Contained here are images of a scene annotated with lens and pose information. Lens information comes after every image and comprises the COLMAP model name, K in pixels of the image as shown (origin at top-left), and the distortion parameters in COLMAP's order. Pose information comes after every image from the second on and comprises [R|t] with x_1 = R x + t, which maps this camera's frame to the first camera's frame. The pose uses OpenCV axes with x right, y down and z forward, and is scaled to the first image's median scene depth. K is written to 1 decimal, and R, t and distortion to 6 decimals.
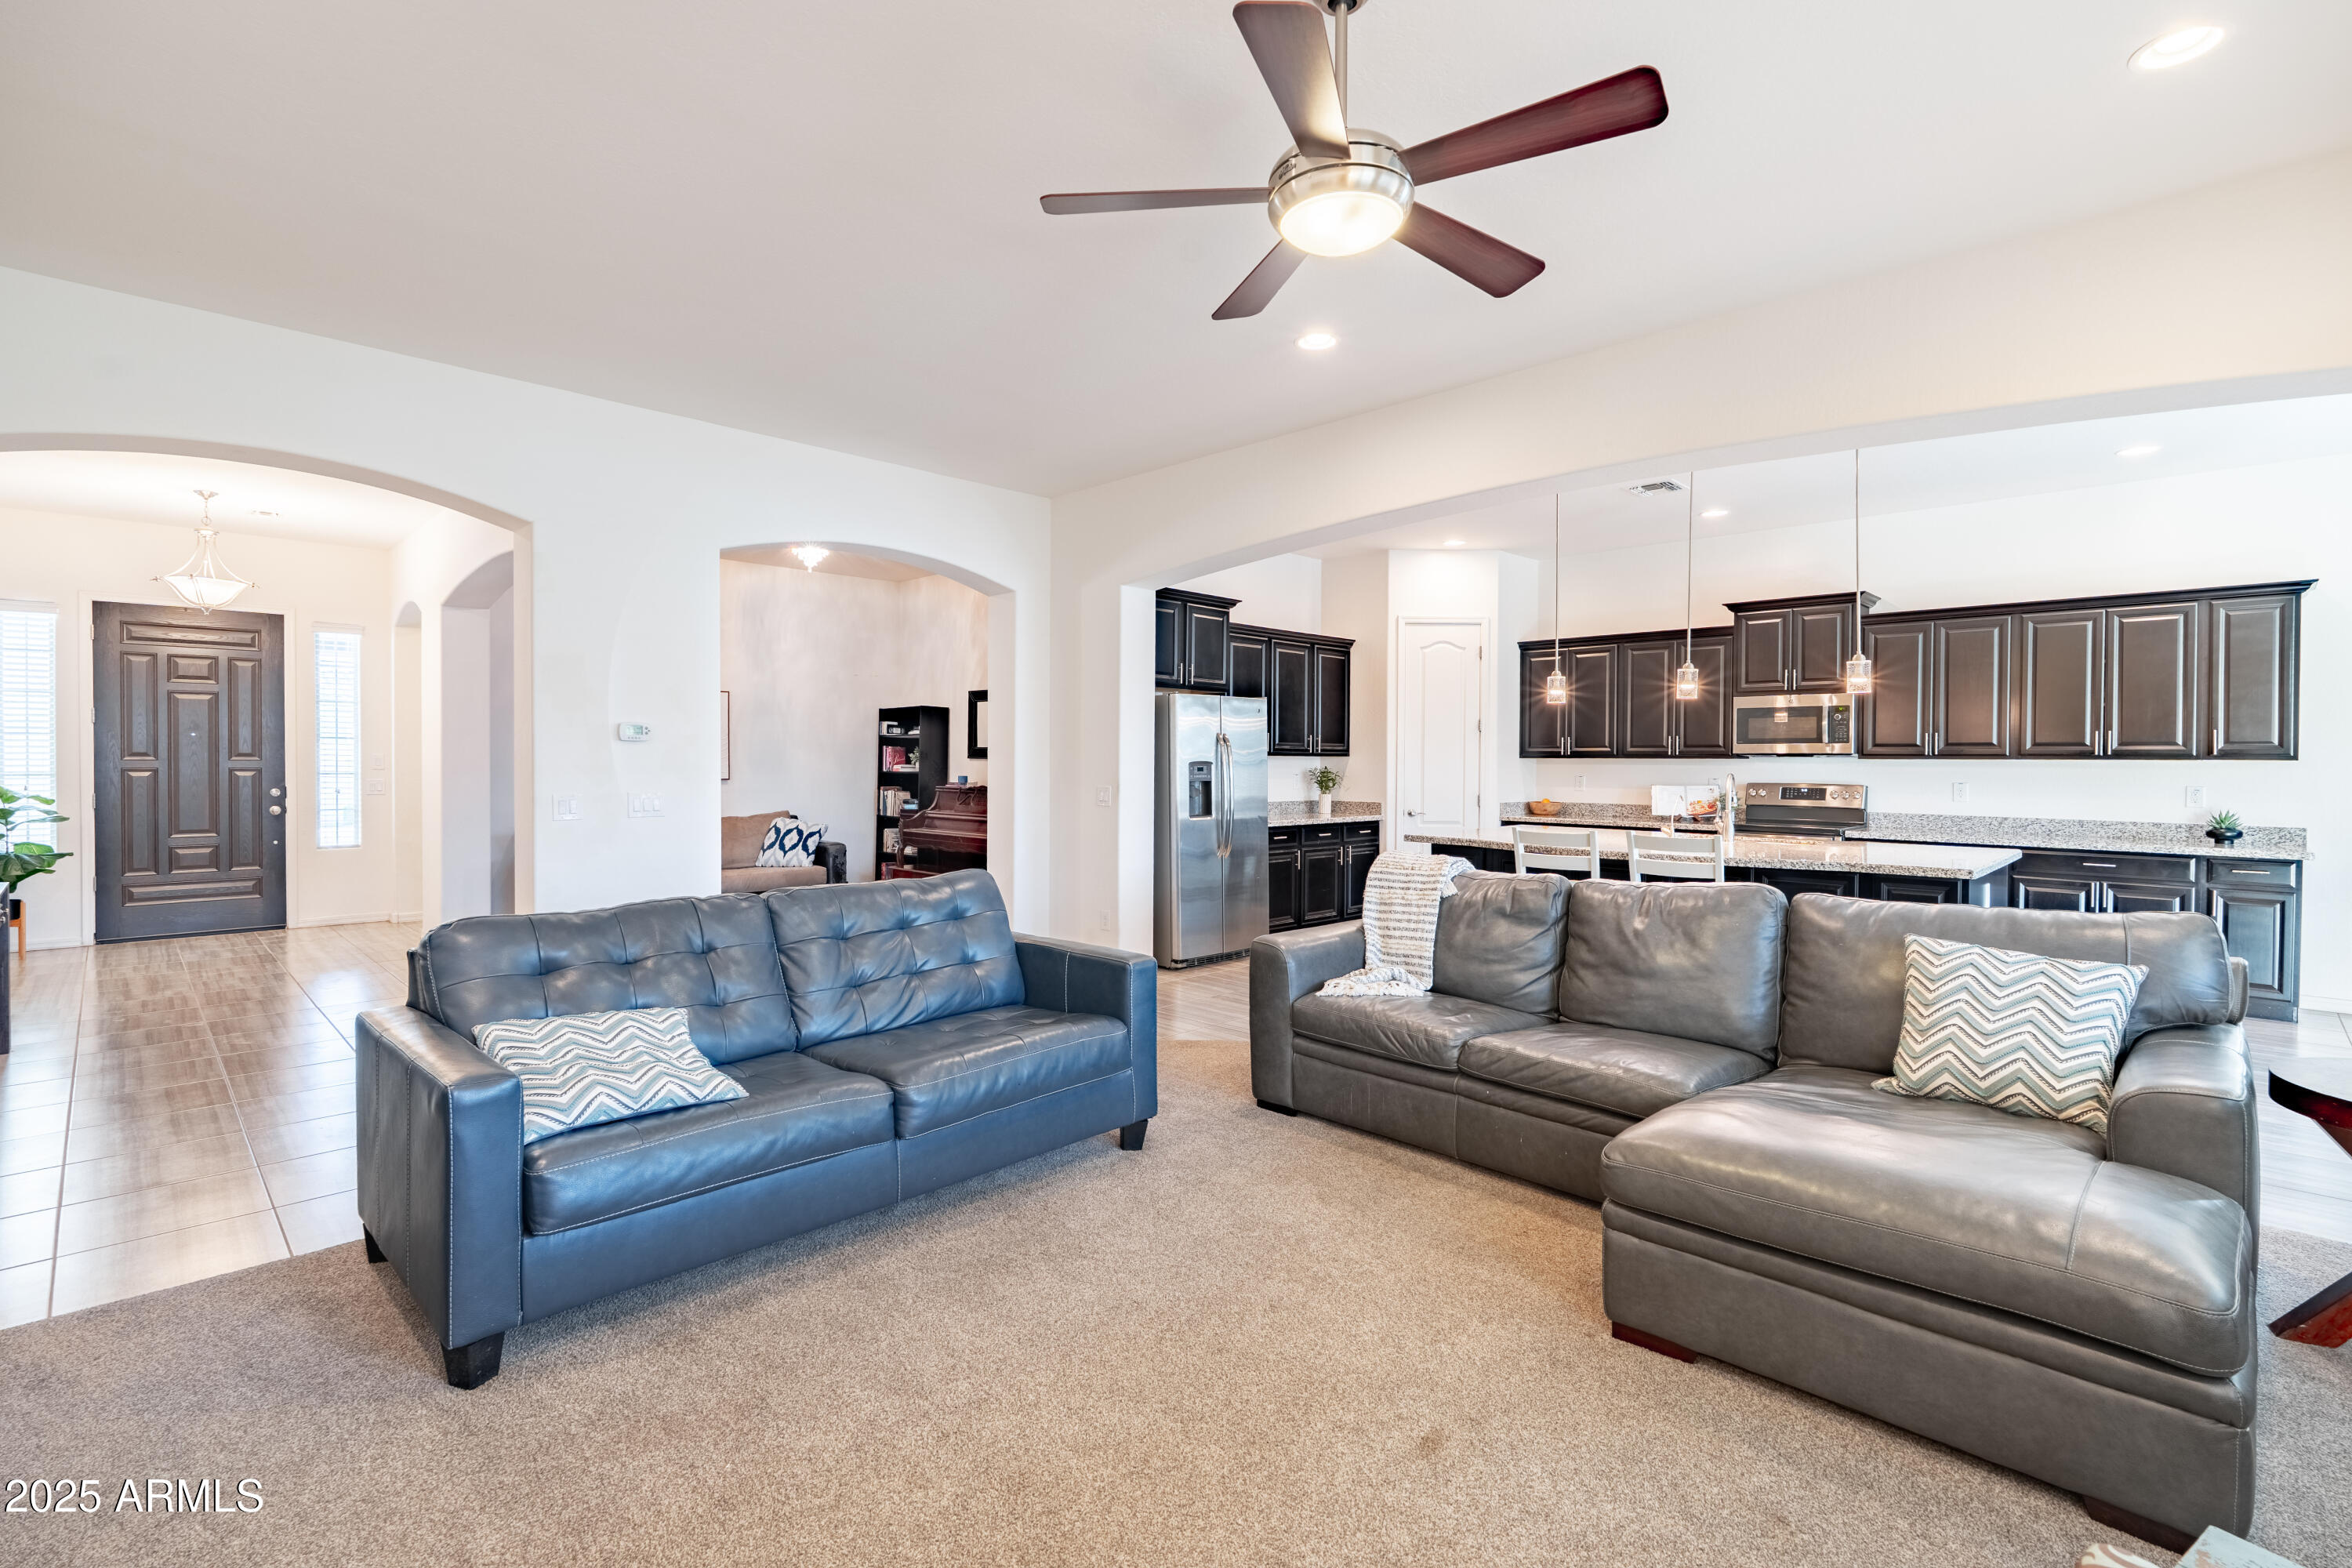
lens RADIAL K [[1047.6, 0, 1250.9], [0, 1047.6, 772.4], [0, 0, 1]] dist [-0.000008, 0.000128]
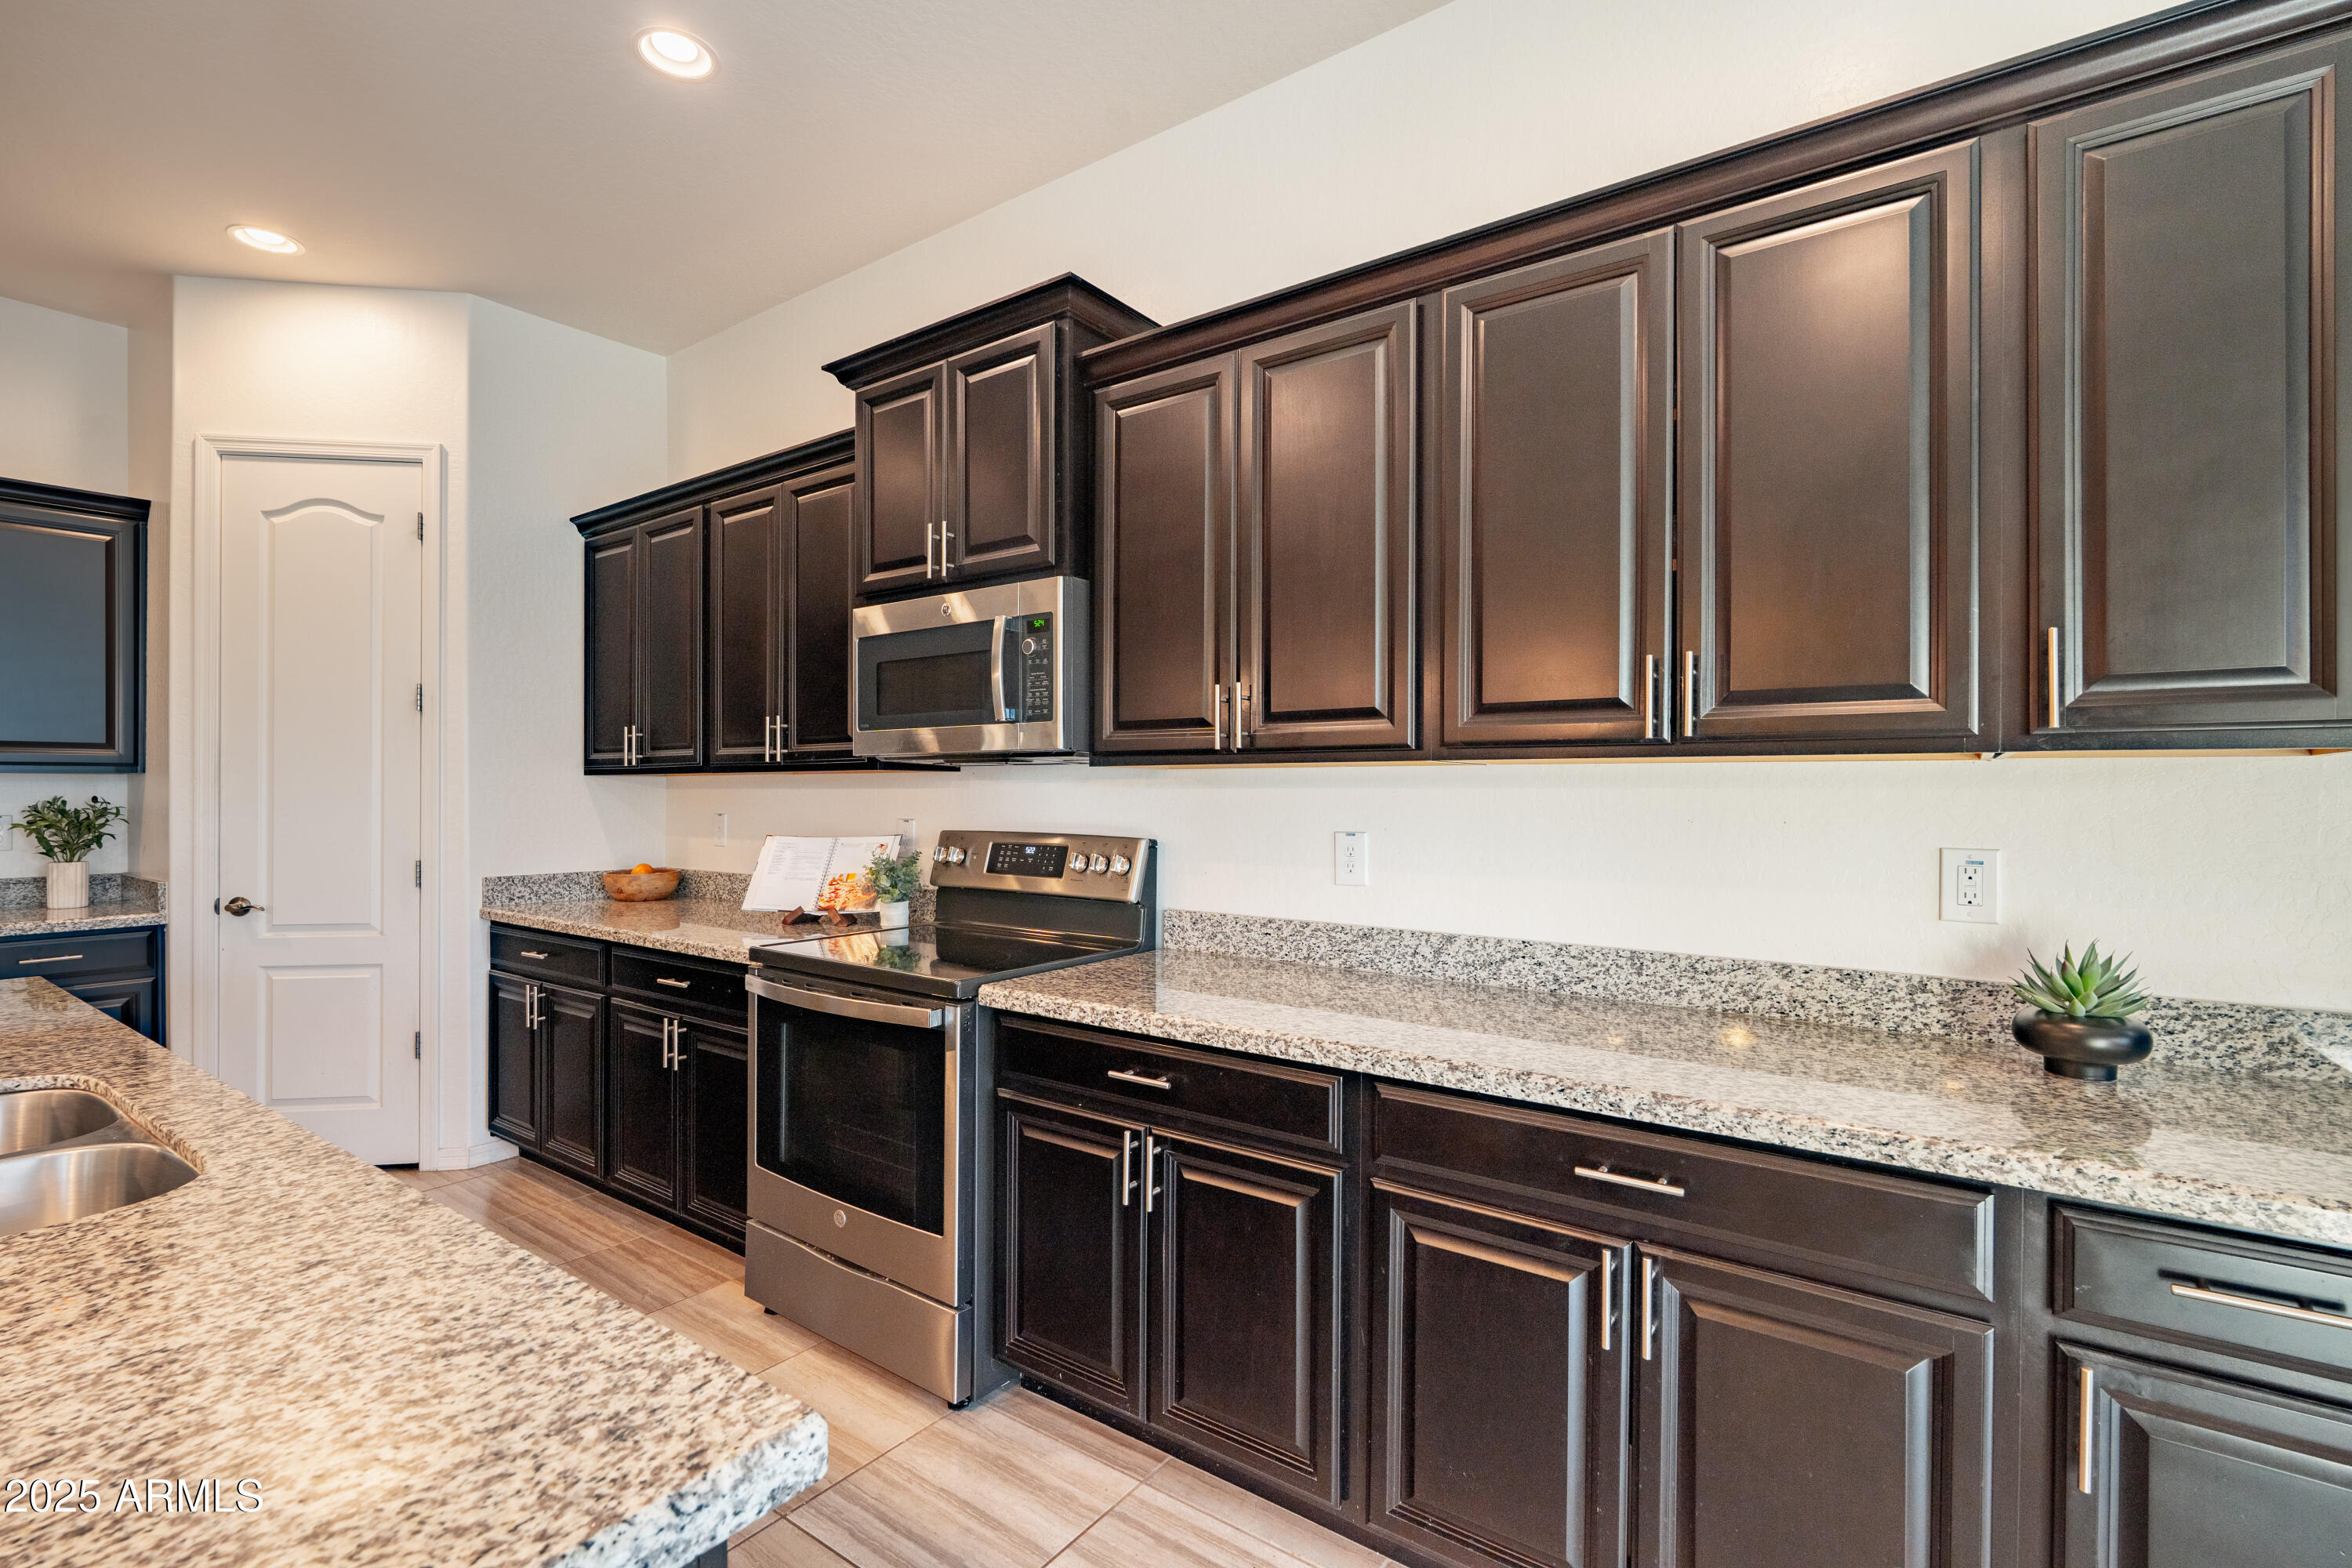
lens RADIAL K [[1047.6, 0, 1175.5], [0, 1047.6, 798.0], [0, 0, 1]] dist [-0.000008, 0.000128]
pose [[0.992744, -0.009553, 0.119864, 0.657897], [0.009221, 0.999952, 0.003326, -0.003568], [-0.119890, -0.002196, 0.992785, 0.748890]]
